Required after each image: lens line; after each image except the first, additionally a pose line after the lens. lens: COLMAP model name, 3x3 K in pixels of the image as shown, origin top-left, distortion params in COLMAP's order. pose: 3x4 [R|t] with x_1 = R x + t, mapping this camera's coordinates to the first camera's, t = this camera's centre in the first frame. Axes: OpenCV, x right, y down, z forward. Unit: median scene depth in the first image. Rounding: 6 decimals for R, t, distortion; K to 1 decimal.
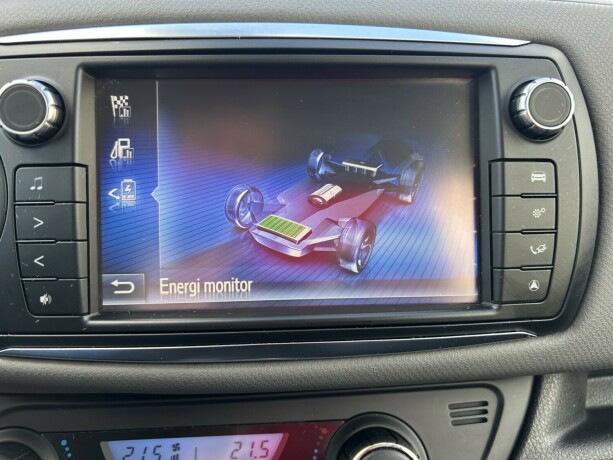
lens RADIAL K [[484.4, 0, 308.5], [0, 484.4, 227.7], [0, 0, 1]] dist [-0.008125, -0.003433]
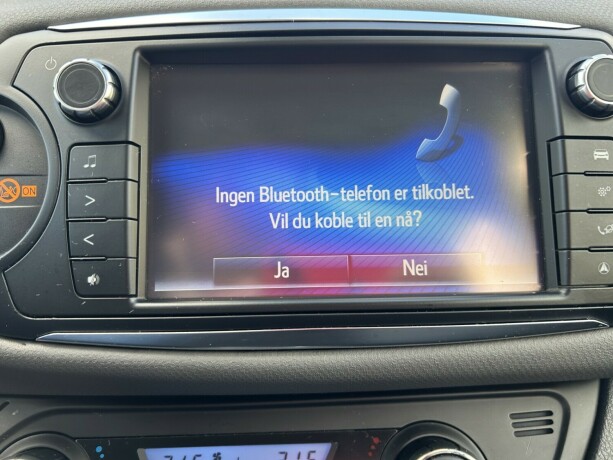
lens RADIAL K [[484.4, 0, 308.5], [0, 484.4, 227.7], [0, 0, 1]] dist [-0.008125, -0.003433]
pose [[0.999335, -0.007207, -0.035748, -0.073682], [0.003212, 0.993864, -0.110561, 0.144187], [0.036326, 0.110372, 0.993226, 0.039998]]
